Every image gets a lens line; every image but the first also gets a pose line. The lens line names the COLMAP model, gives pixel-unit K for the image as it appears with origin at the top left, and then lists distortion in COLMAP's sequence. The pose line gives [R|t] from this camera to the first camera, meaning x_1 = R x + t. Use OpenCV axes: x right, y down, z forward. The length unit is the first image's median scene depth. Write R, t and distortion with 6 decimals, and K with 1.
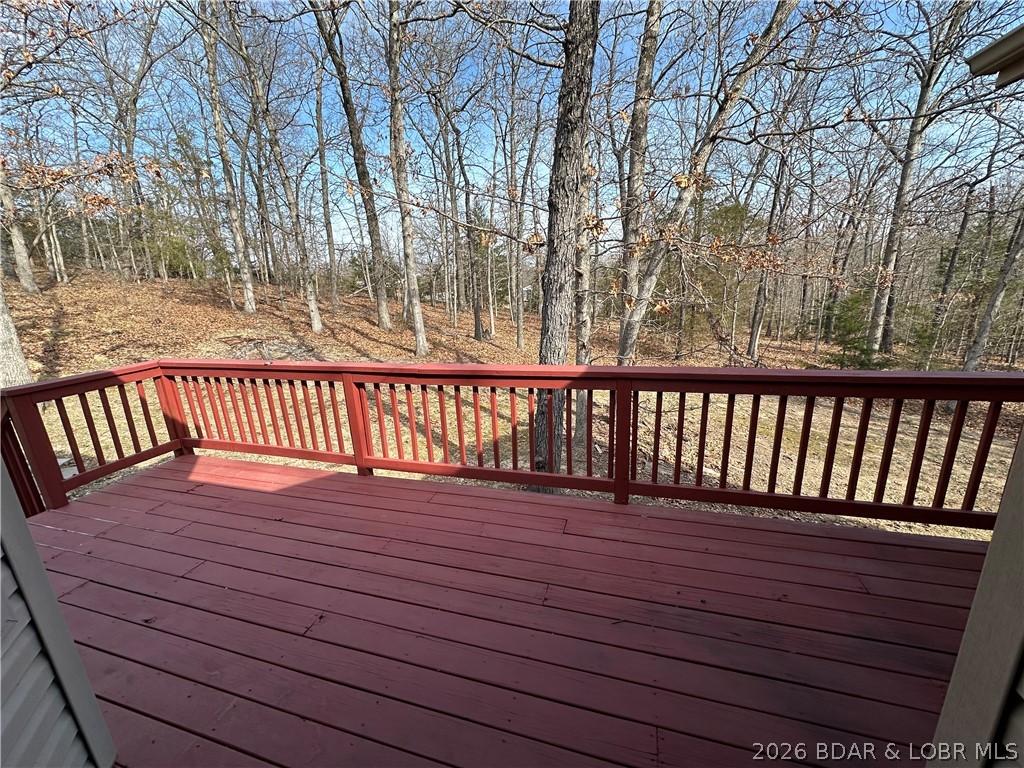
lens RADIAL K [[408.6, 0, 512.0], [0, 408.6, 384.0], [0, 0, 1]] dist [-0.001702, -0.000082]
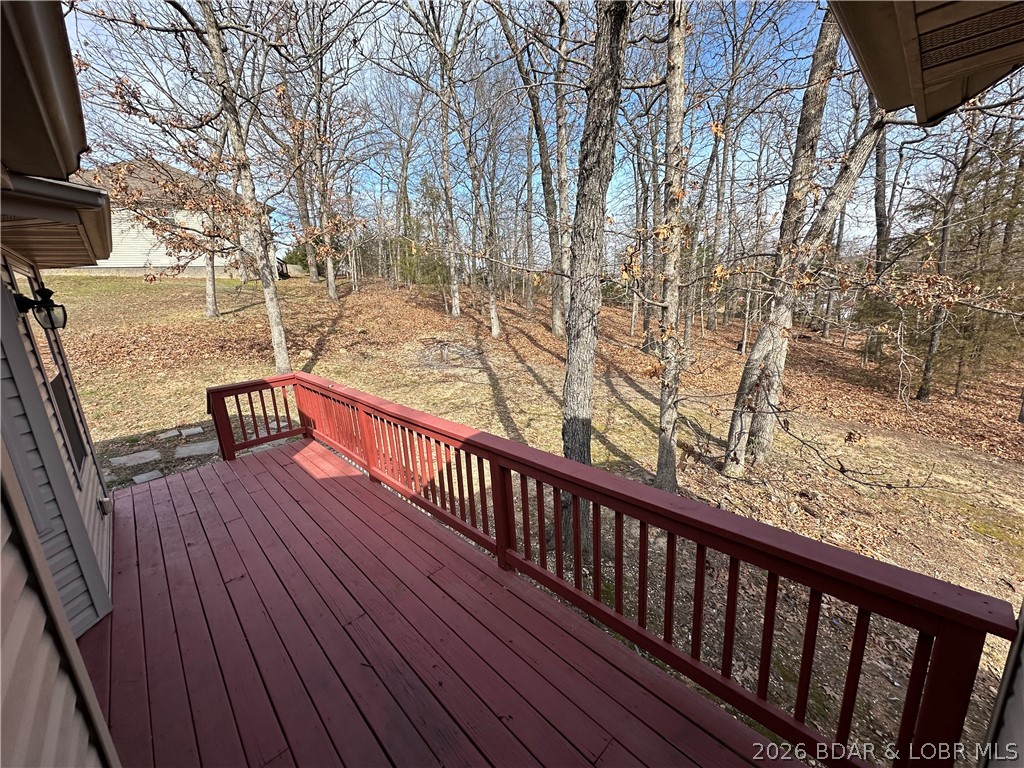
lens RADIAL K [[409.9, 0, 512.0], [0, 409.9, 384.0], [0, 0, 1]] dist [-0.001367, 0.000112]
pose [[0.867060, 0.110806, -0.485725, 0.534381], [-0.107629, 0.993591, 0.034535, -0.149798], [0.486439, 0.022334, 0.873429, 0.073415]]
